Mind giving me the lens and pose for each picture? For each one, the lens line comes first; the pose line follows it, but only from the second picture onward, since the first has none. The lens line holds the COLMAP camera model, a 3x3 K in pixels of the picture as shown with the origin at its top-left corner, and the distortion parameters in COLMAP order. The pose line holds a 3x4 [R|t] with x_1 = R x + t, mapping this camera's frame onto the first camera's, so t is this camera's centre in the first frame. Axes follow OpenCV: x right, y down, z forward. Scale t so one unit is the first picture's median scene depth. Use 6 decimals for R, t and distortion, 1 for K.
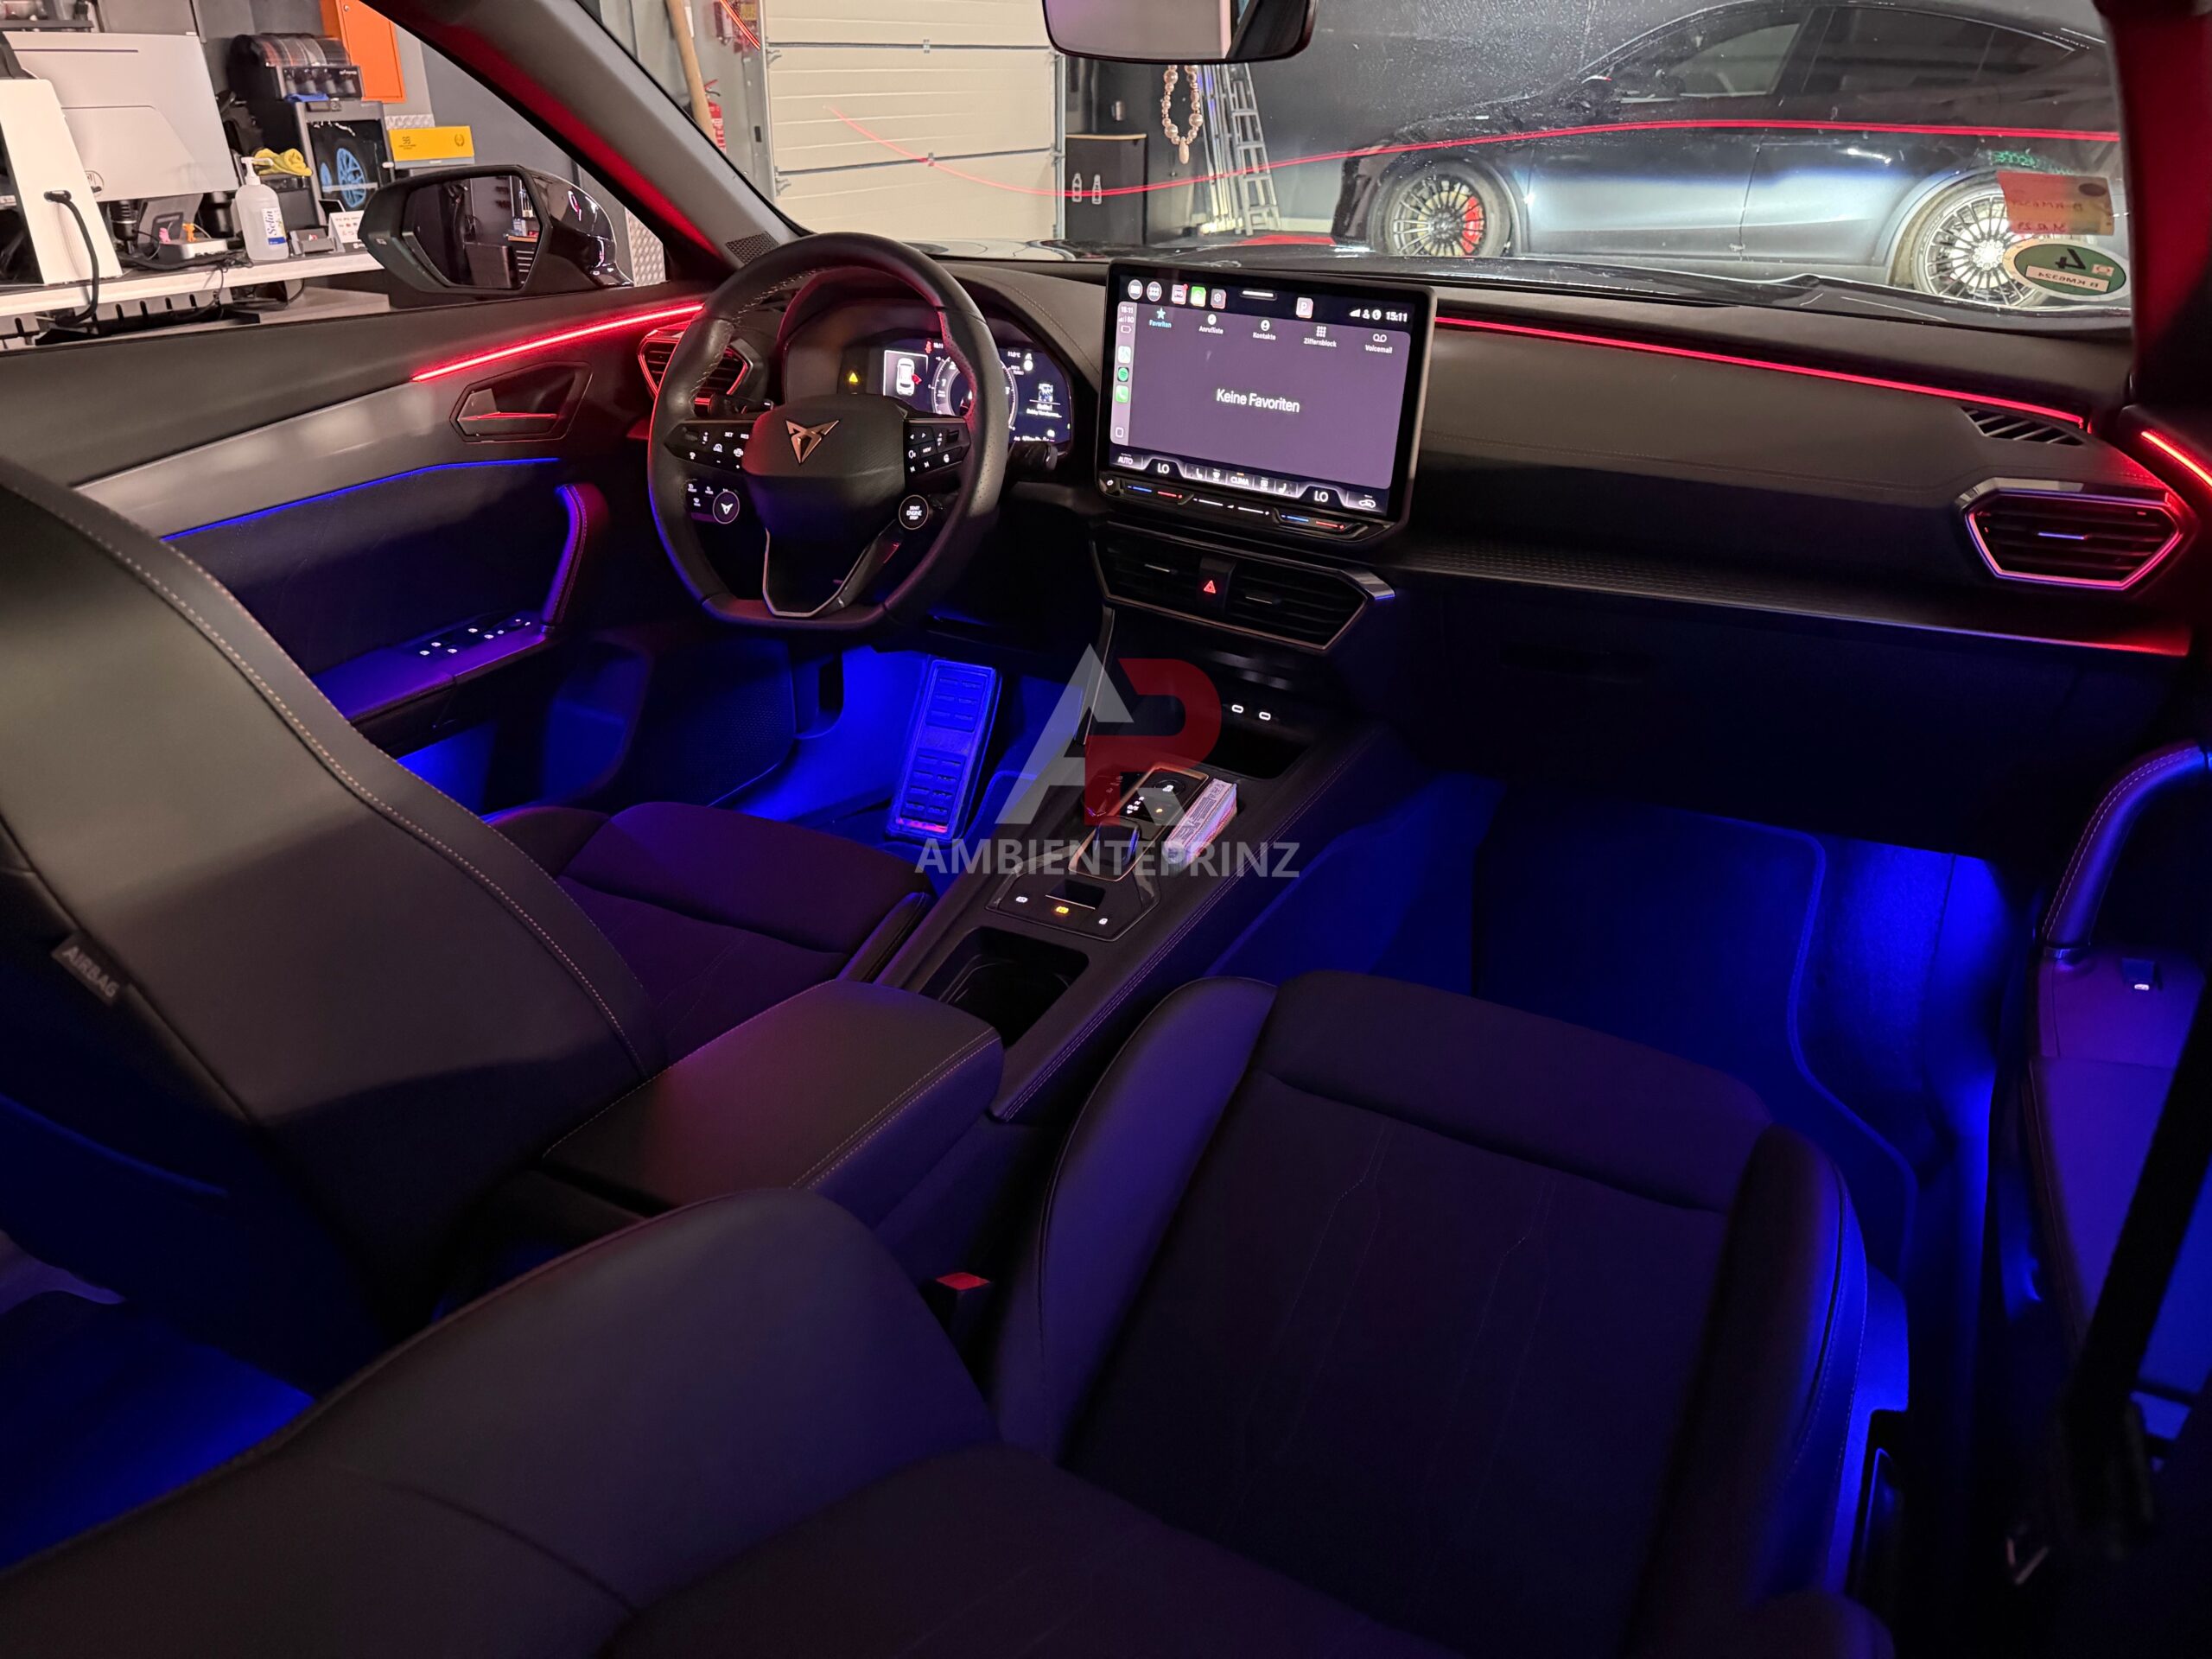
lens RADIAL K [[1546.6, 0, 1099.9], [0, 1546.6, 843.3], [0, 0, 1]] dist [0.009842, -0.021206]
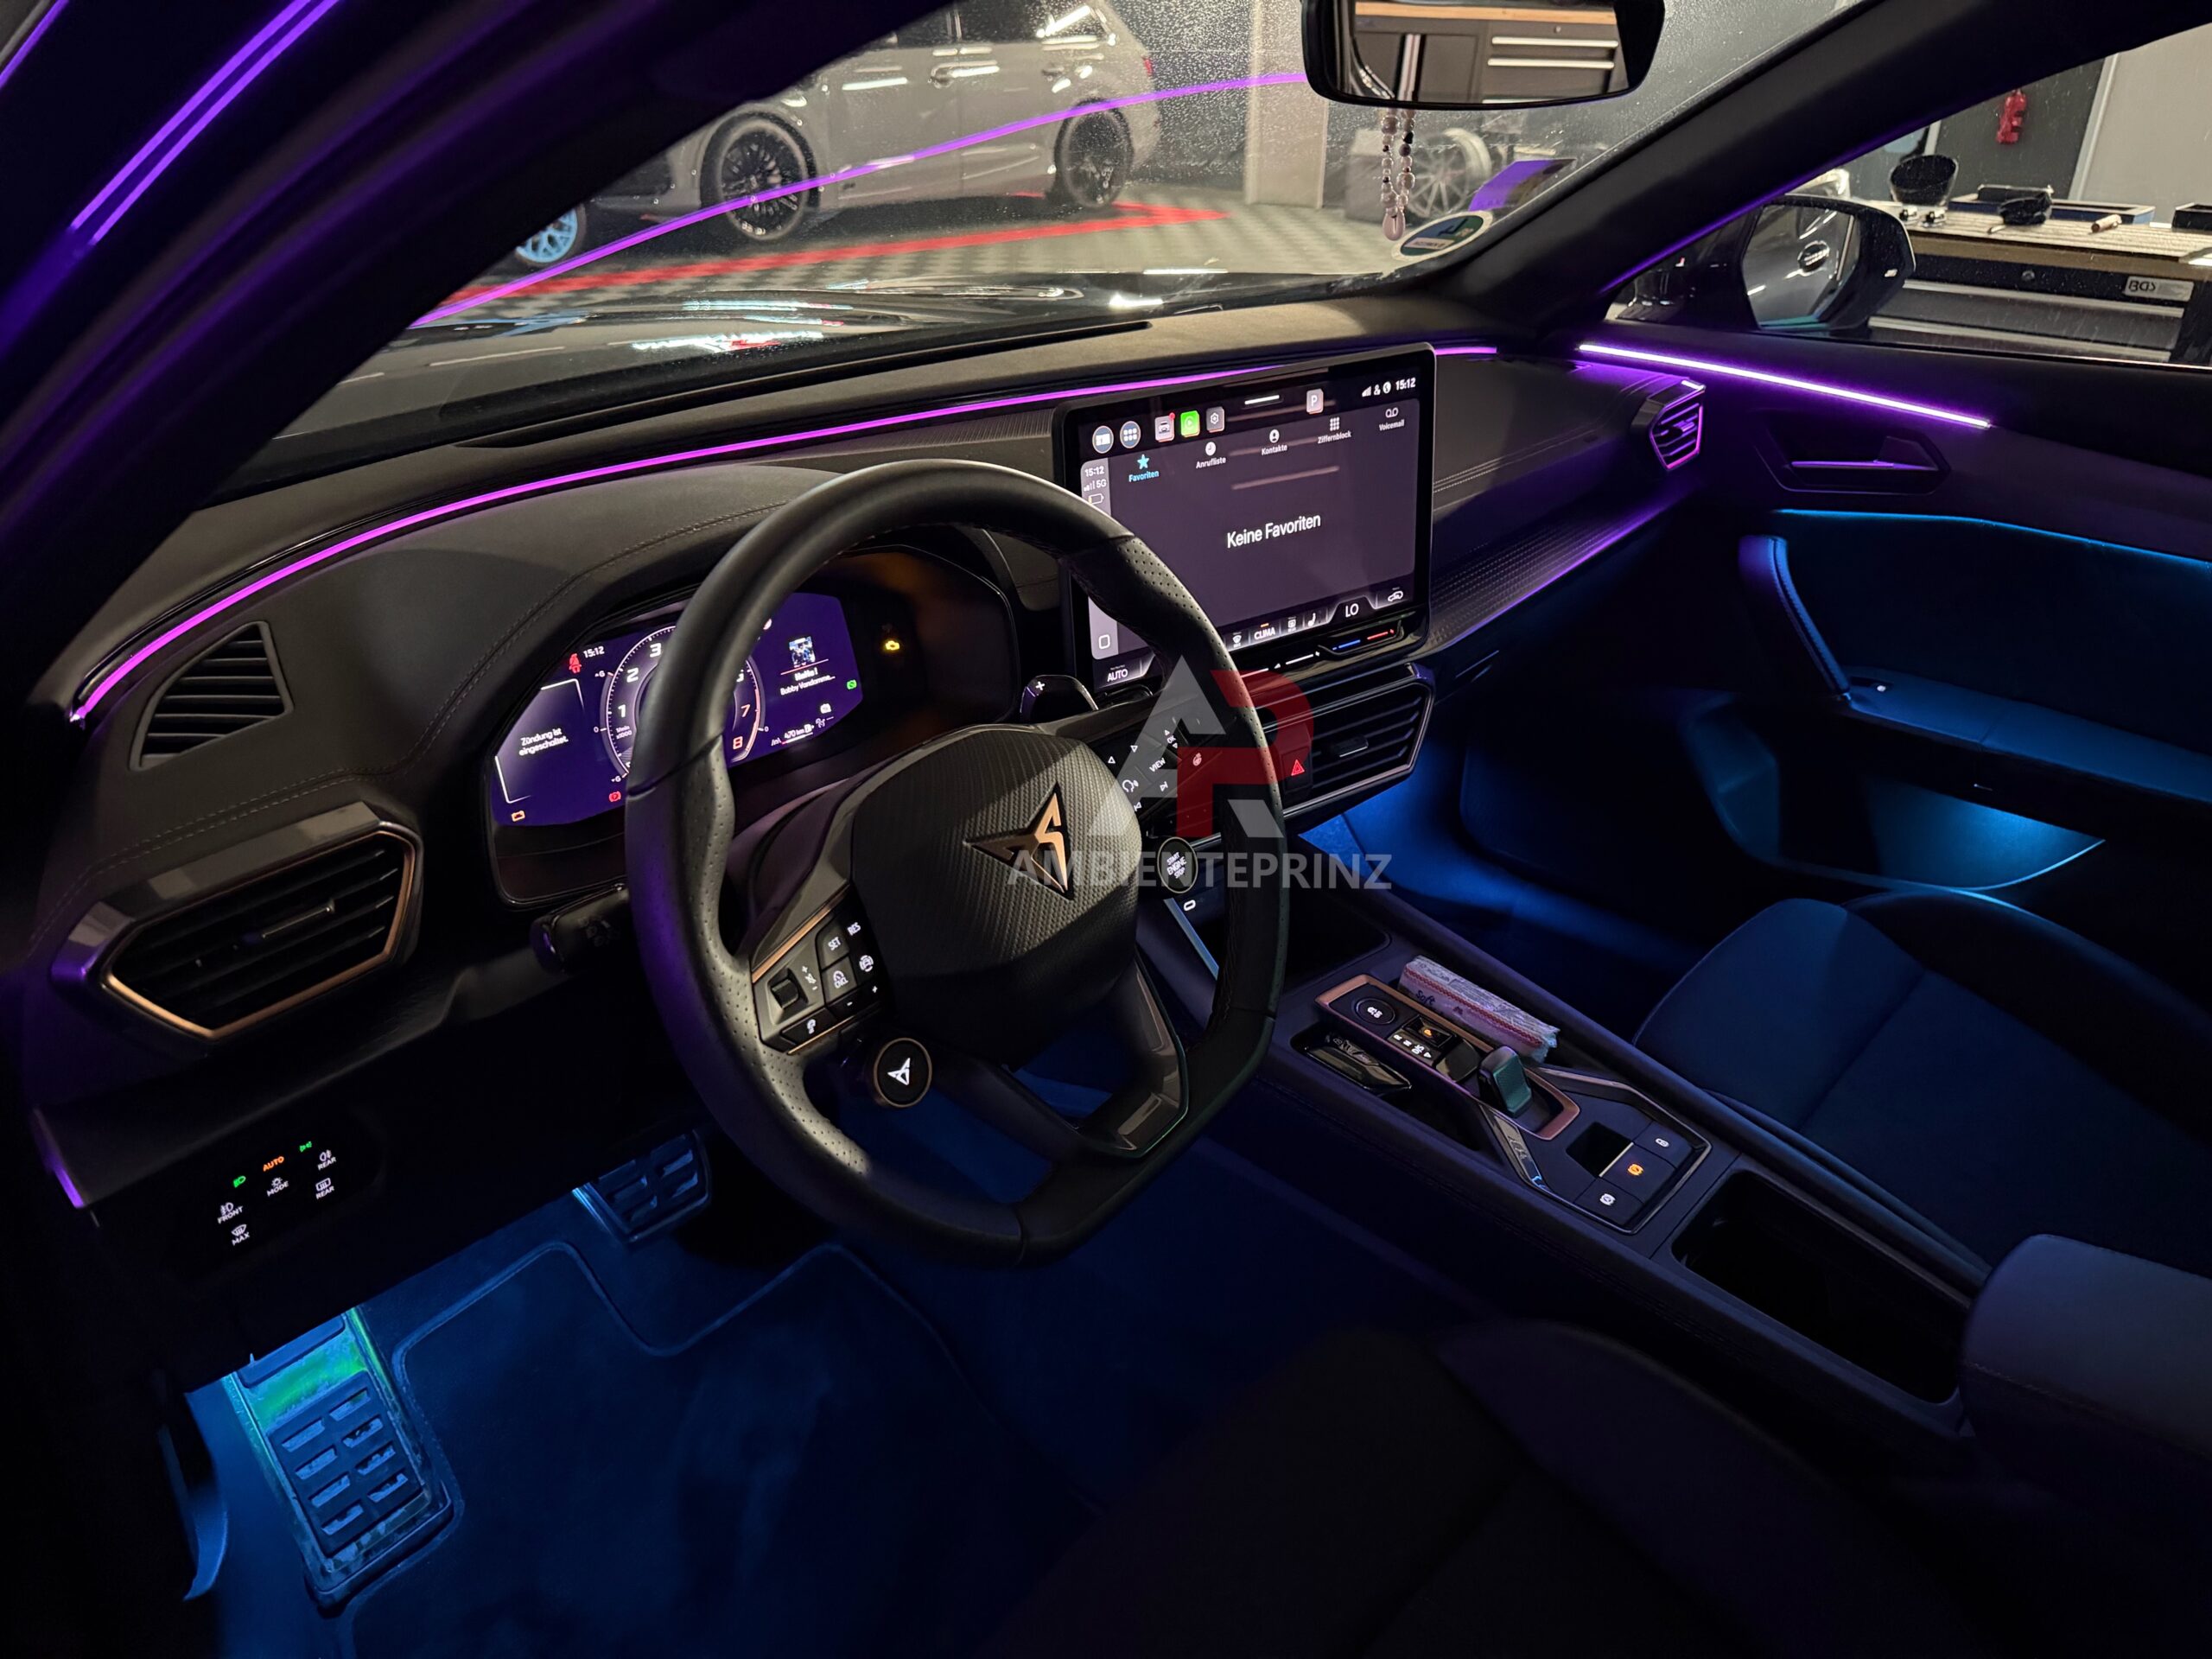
lens RADIAL K [[1674.1, 0, 1109.2], [0, 1674.1, 828.1], [0, 0, 1]] dist [0.035814, -0.059462]
pose [[0.241738, -0.441298, 0.864187, -0.252235], [0.430918, 0.846786, 0.311871, -0.162409], [-0.869409, 0.297002, 0.394864, 0.278927]]
